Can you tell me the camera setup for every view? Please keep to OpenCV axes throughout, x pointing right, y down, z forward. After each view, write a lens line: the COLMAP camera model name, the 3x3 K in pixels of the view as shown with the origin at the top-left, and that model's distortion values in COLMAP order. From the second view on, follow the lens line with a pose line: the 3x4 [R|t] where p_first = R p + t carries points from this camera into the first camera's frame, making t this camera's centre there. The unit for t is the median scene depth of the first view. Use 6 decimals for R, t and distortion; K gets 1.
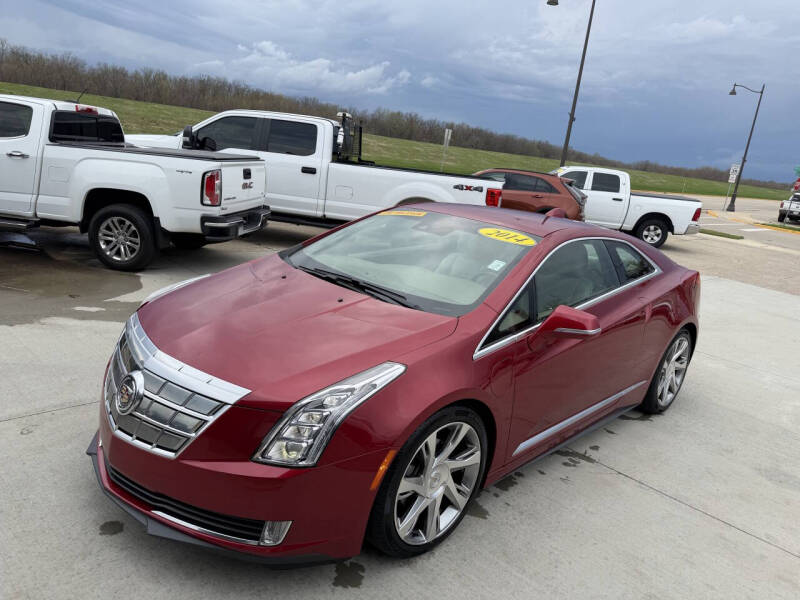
lens RADIAL K [[572.7, 0, 398.6], [0, 572.7, 304.3], [0, 0, 1]] dist [0.050349, -0.069358]
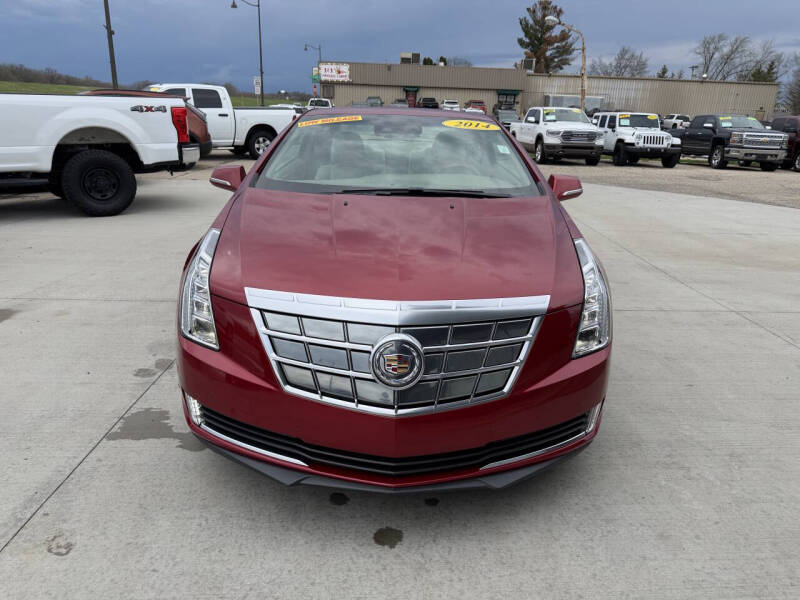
lens RADIAL K [[572.7, 0, 398.6], [0, 572.7, 304.3], [0, 0, 1]] dist [0.050349, -0.069358]
pose [[0.683051, -0.316590, 0.658188, -0.367663], [0.233400, 0.948534, 0.214029, -0.032983], [-0.692073, 0.007428, 0.721789, 0.169412]]
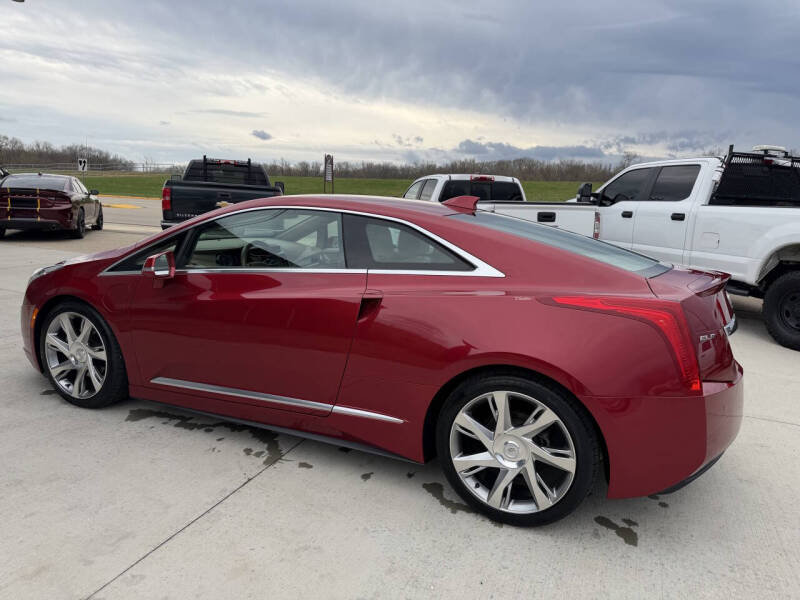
lens RADIAL K [[572.7, 0, 398.6], [0, 572.7, 304.3], [0, 0, 1]] dist [0.050349, -0.069358]
pose [[0.353195, 0.068750, -0.933020, 0.675219], [-0.236095, 0.971567, -0.017783, 0.007244], [0.905269, 0.226563, 0.359384, 0.466282]]
